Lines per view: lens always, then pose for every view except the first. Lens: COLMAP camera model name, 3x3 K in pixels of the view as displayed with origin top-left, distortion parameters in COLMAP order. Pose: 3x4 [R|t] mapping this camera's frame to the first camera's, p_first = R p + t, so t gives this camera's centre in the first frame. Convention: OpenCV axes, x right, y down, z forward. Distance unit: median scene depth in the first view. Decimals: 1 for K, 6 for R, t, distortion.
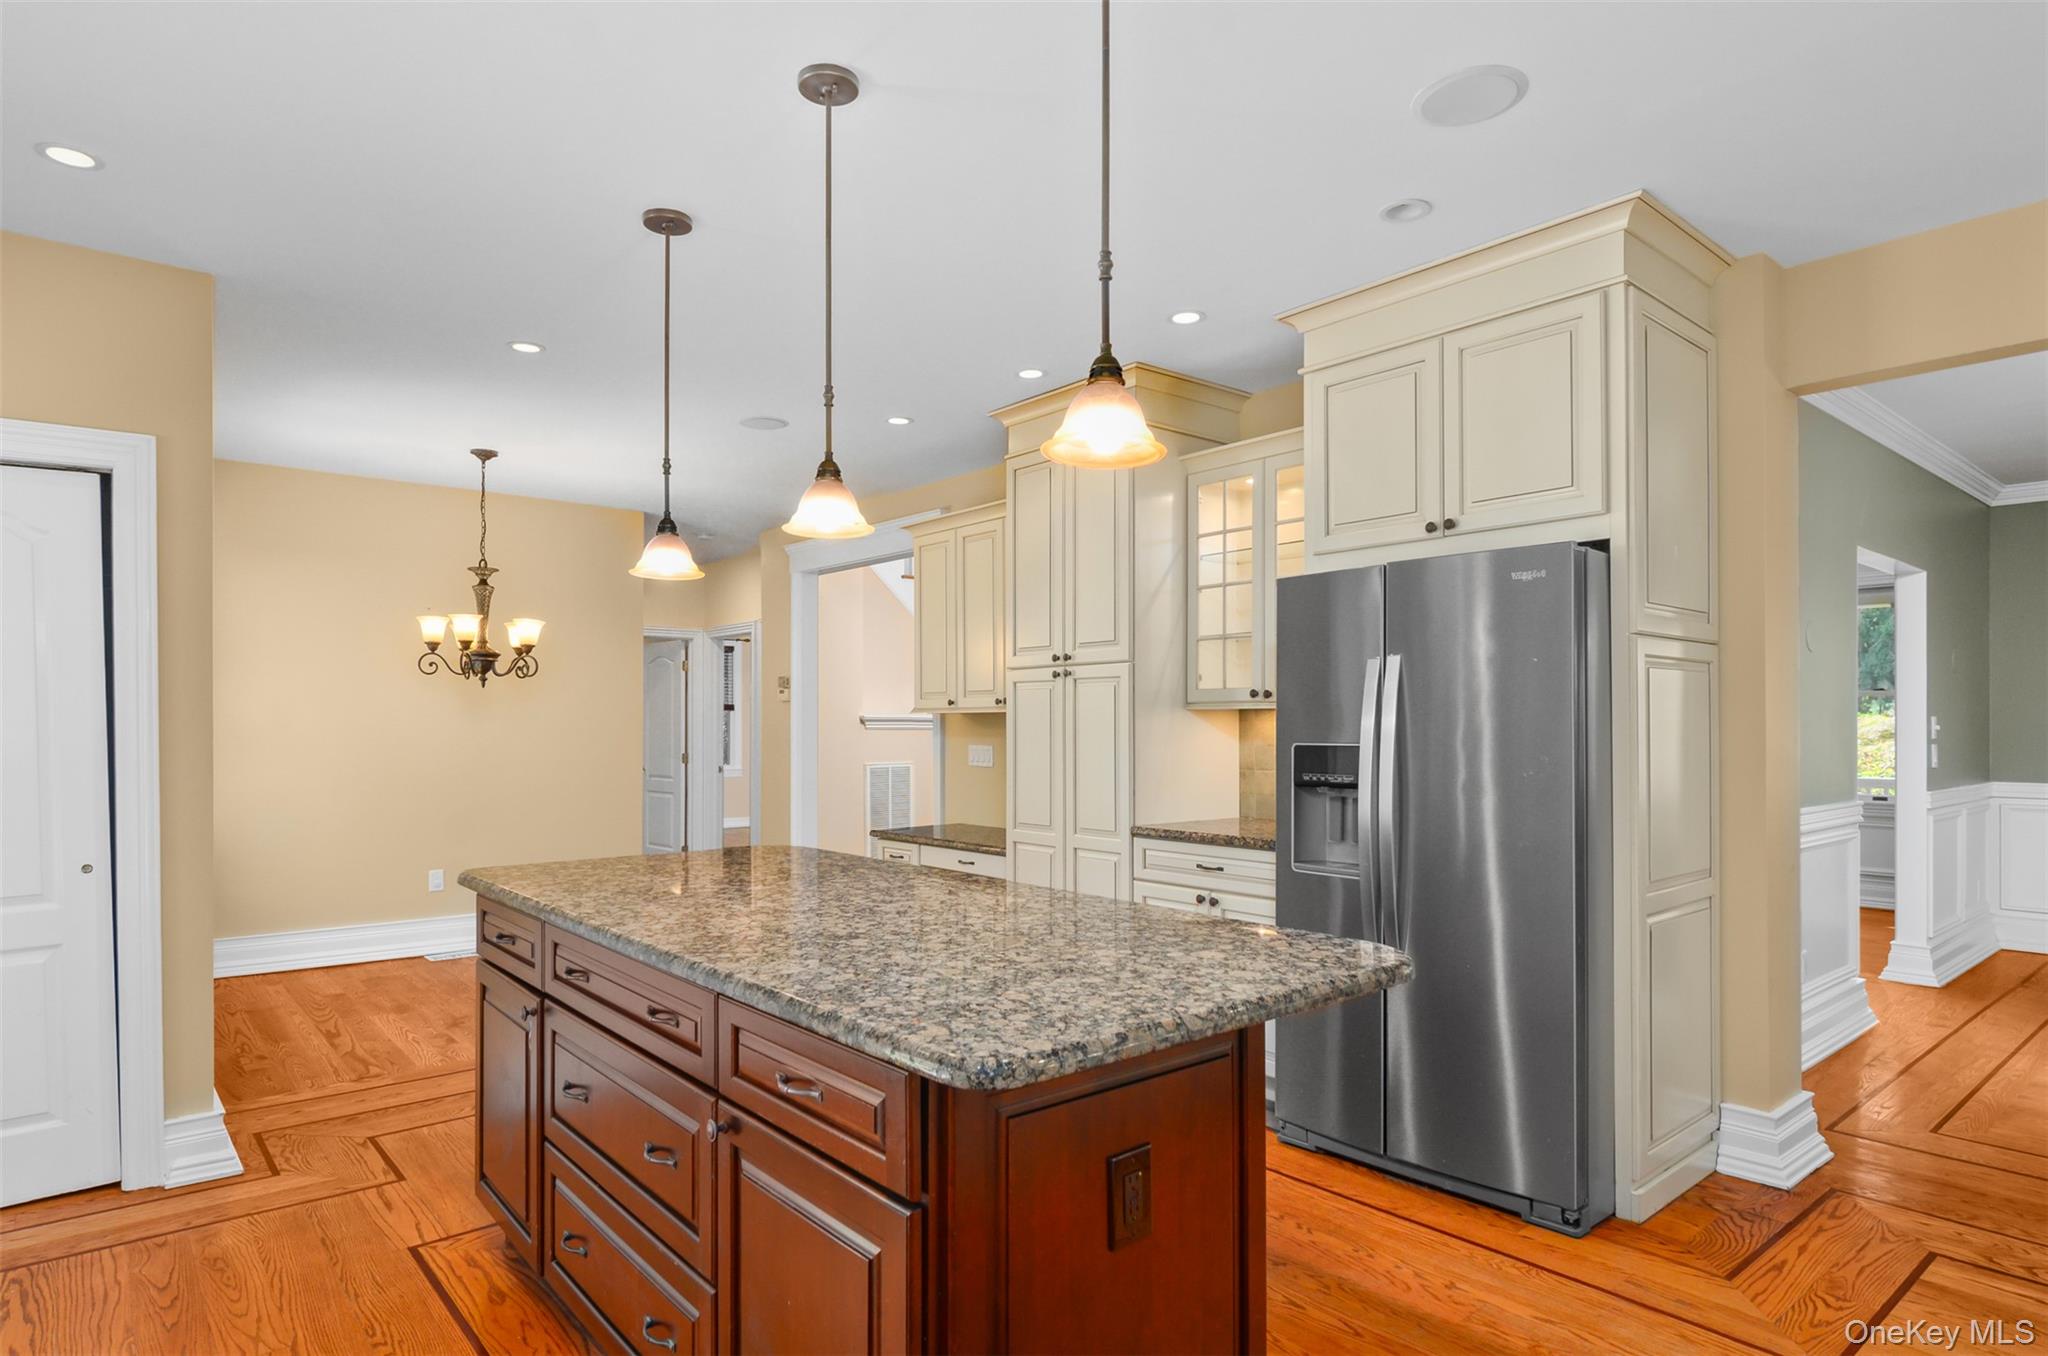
lens RADIAL K [[1102.9, 0, 1016.0], [0, 1102.9, 695.4], [0, 0, 1]] dist [0.004925, -0.001010]
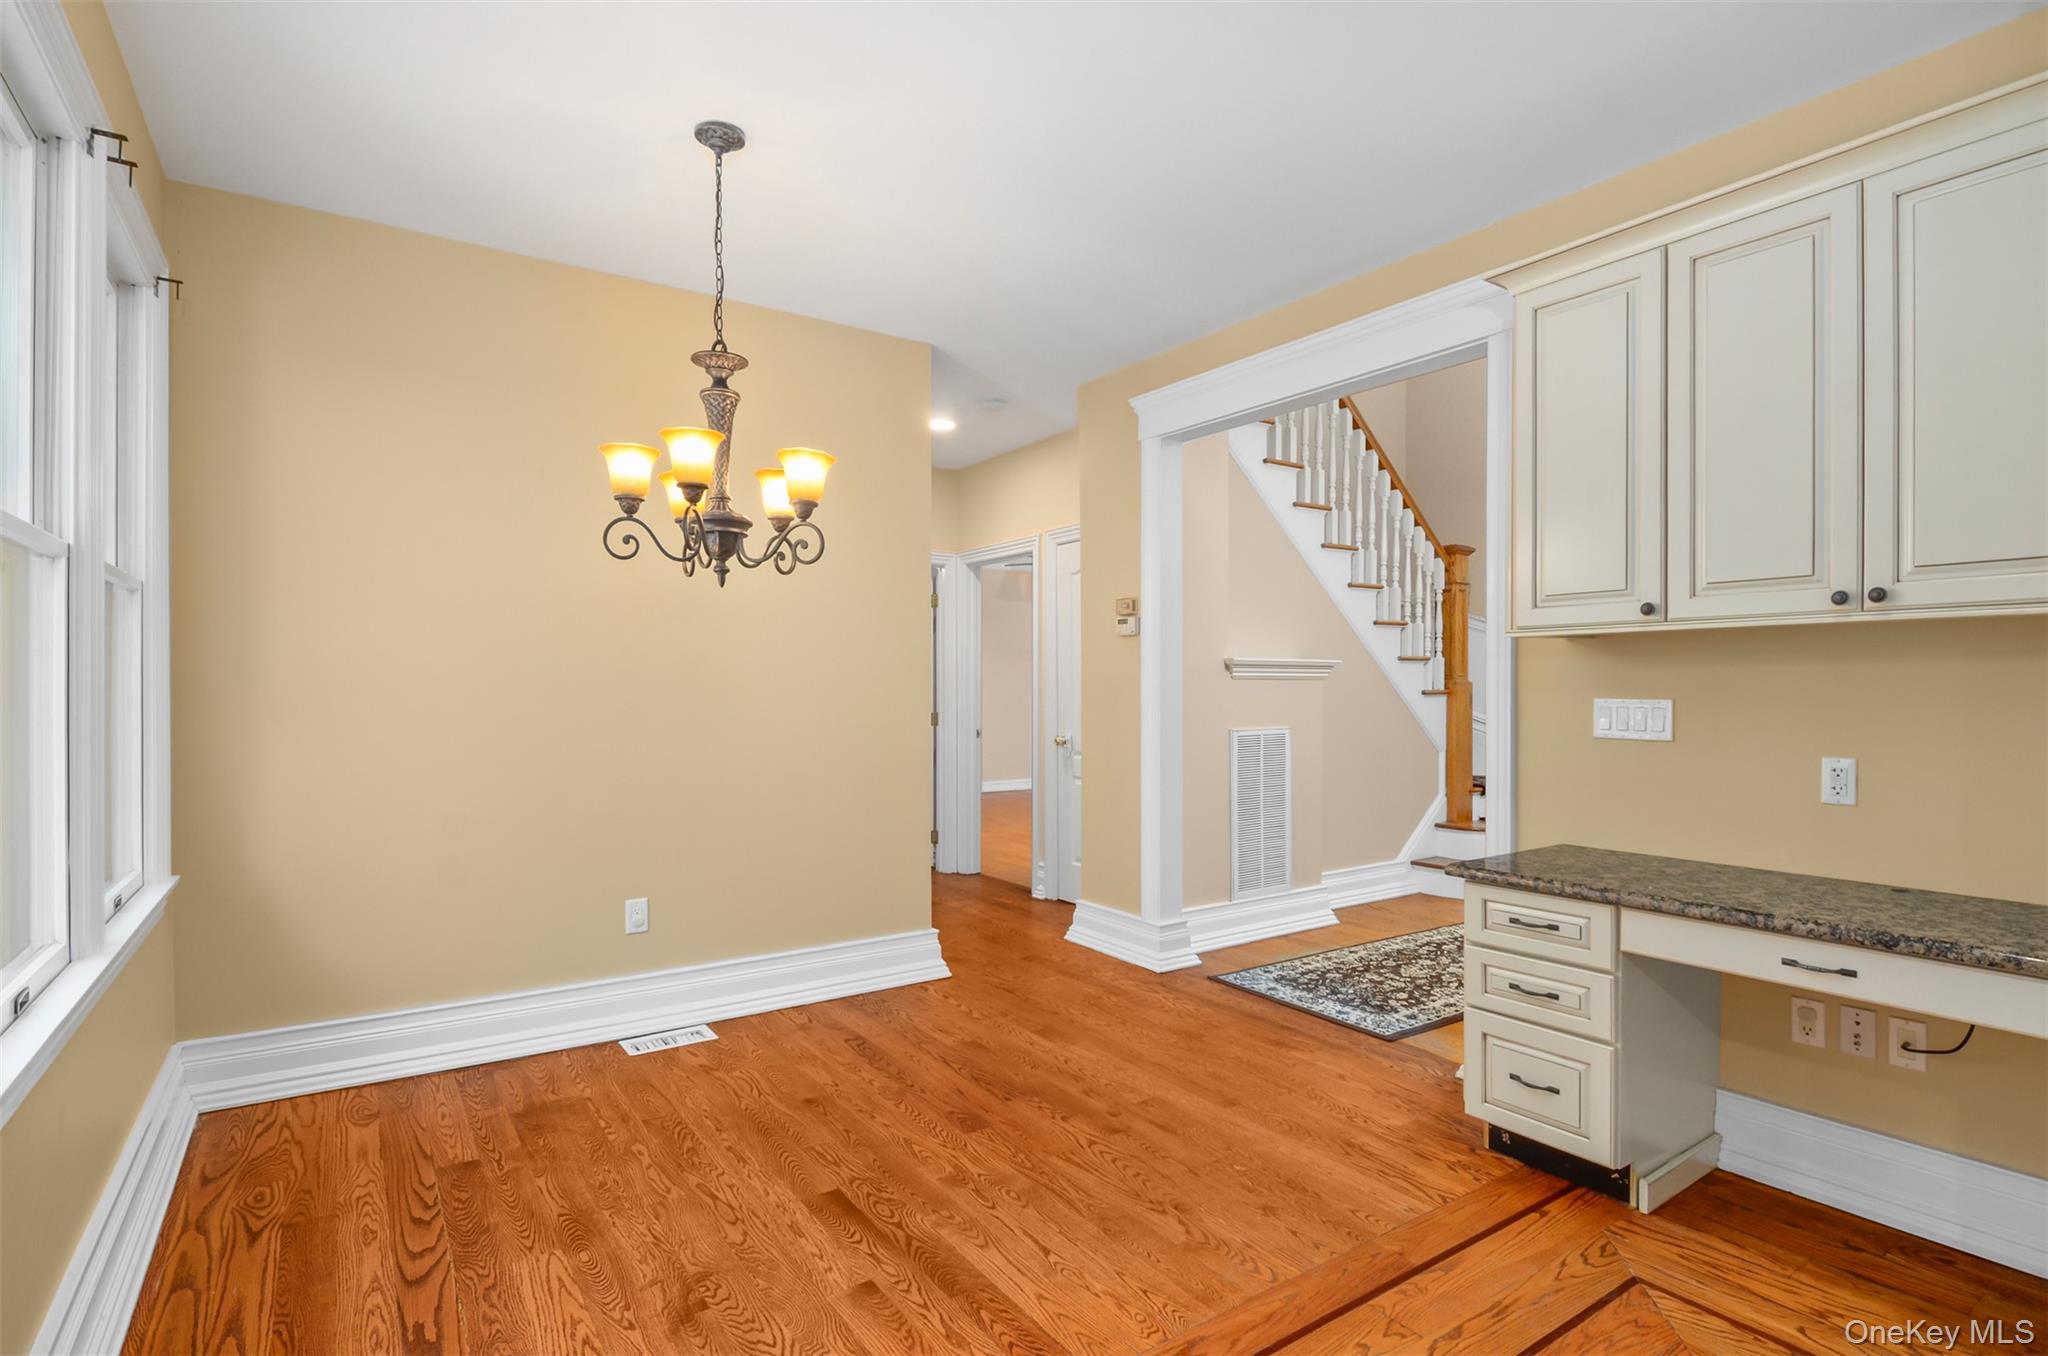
lens RADIAL K [[1005.2, 0, 1033.4], [0, 1005.2, 680.7], [0, 0, 1]] dist [0.000535, -0.006521]
pose [[0.995009, -0.000636, -0.099786, -0.287297], [0.002477, 0.999829, 0.018326, 0.029416], [0.099757, -0.018482, 0.994840, 0.538445]]
